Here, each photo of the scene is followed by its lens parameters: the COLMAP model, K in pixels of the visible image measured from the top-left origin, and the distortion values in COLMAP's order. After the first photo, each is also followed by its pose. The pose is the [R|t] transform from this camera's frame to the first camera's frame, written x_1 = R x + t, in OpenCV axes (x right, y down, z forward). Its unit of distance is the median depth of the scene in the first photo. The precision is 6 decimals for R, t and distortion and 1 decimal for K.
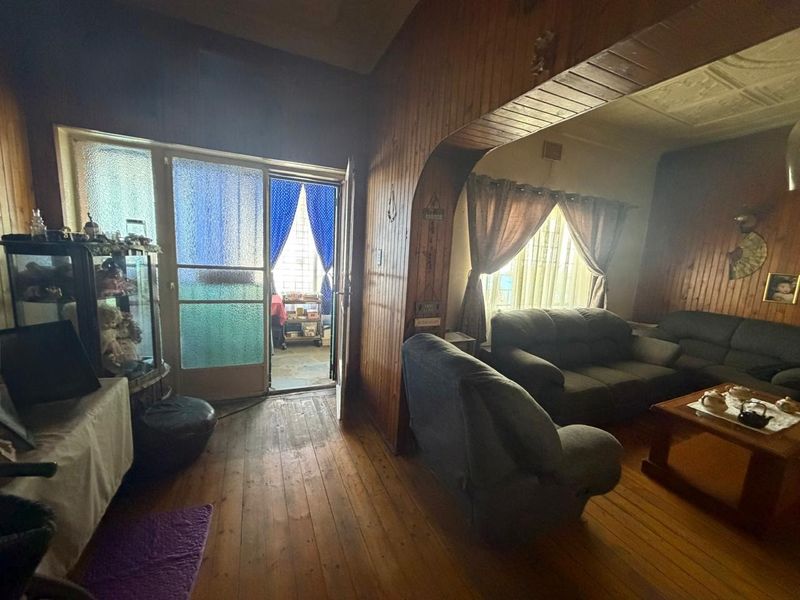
lens RADIAL K [[322.3, 0, 399.8], [0, 322.3, 301.6], [0, 0, 1]] dist [-0.003248, -0.001023]
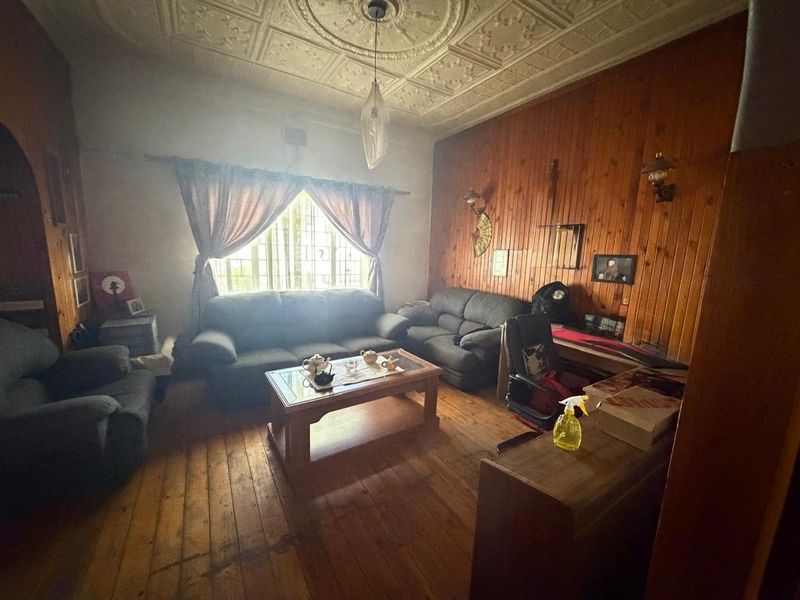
lens RADIAL K [[322.3, 0, 401.0], [0, 322.3, 301.9], [0, 0, 1]] dist [-0.003248, -0.001023]
pose [[0.989908, -0.049220, 0.132890, 0.671723], [0.047049, 0.998704, 0.019424, 0.054404], [-0.133674, -0.012976, 0.990940, -0.069650]]
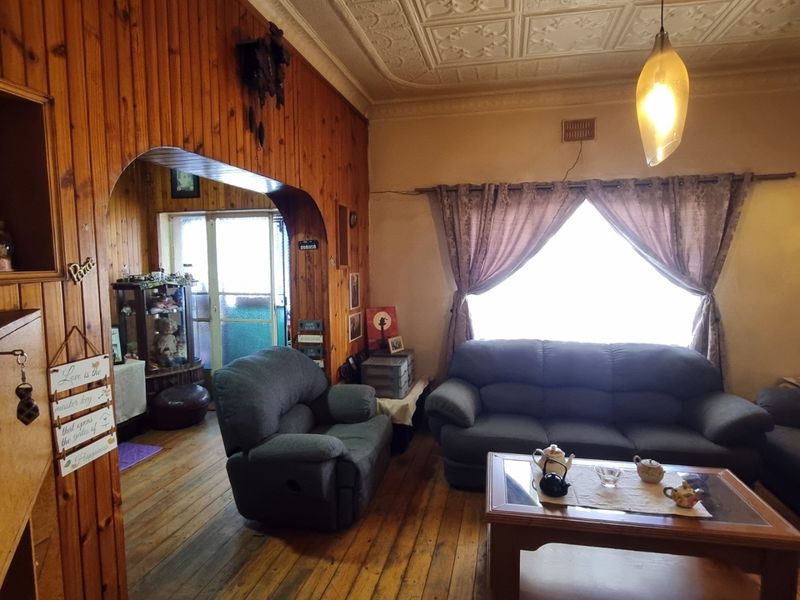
lens RADIAL K [[441.9, 0, 407.6], [0, 441.9, 294.0], [0, 0, 1]] dist [-0.003140, -0.001070]
pose [[0.804499, -0.021025, -0.593582, 0.786370], [-0.037738, 0.995545, -0.086410, 0.017531], [0.592755, 0.091917, 0.800121, -0.028813]]
